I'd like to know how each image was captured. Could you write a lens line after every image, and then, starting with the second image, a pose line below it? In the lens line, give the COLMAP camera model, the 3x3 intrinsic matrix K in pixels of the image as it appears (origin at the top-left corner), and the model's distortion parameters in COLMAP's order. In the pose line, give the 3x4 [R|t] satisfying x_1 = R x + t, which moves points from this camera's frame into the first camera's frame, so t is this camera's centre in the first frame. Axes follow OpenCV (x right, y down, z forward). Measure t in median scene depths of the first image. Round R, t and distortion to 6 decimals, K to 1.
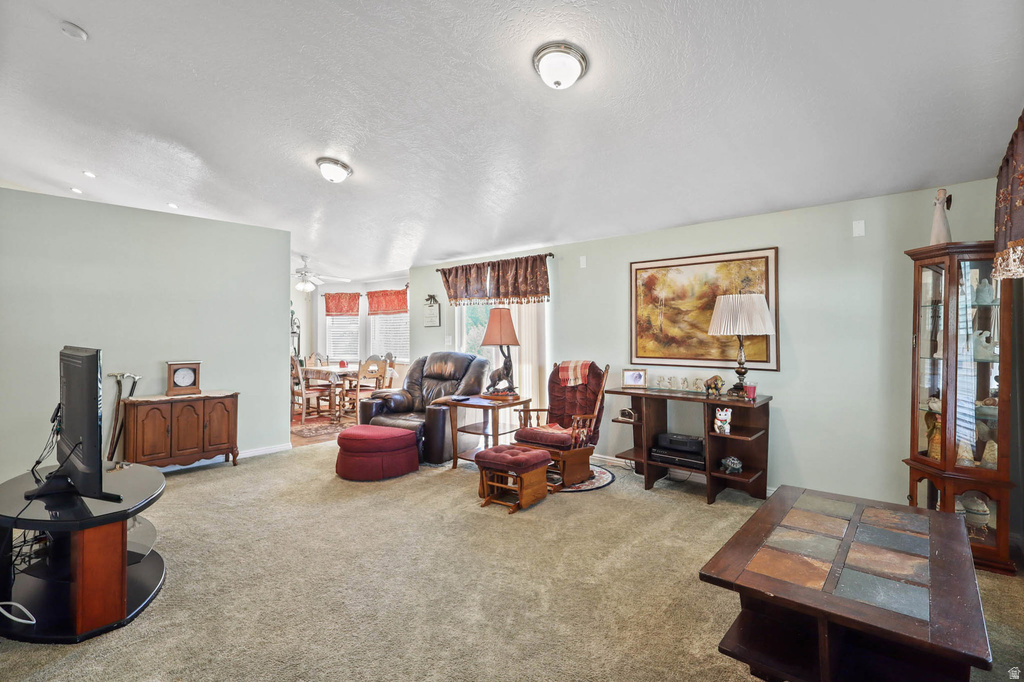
lens RADIAL K [[472.1, 0, 501.3], [0, 472.1, 340.6], [0, 0, 1]] dist [-0.000807, -0.000382]
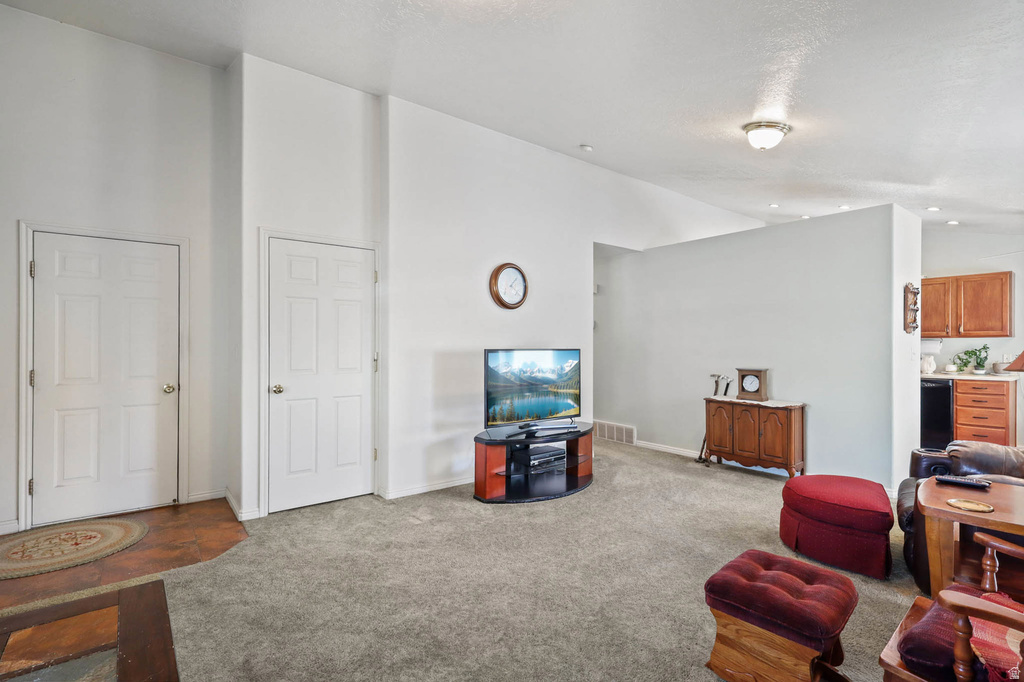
lens RADIAL K [[468.1, 0, 518.4], [0, 468.1, 347.7], [0, 0, 1]] dist [-0.000990, -0.000320]
pose [[-0.151103, 0.005020, -0.988505, 0.243241], [-0.016529, 0.999834, 0.007604, -0.000638], [0.988380, 0.017488, -0.150995, 0.358503]]
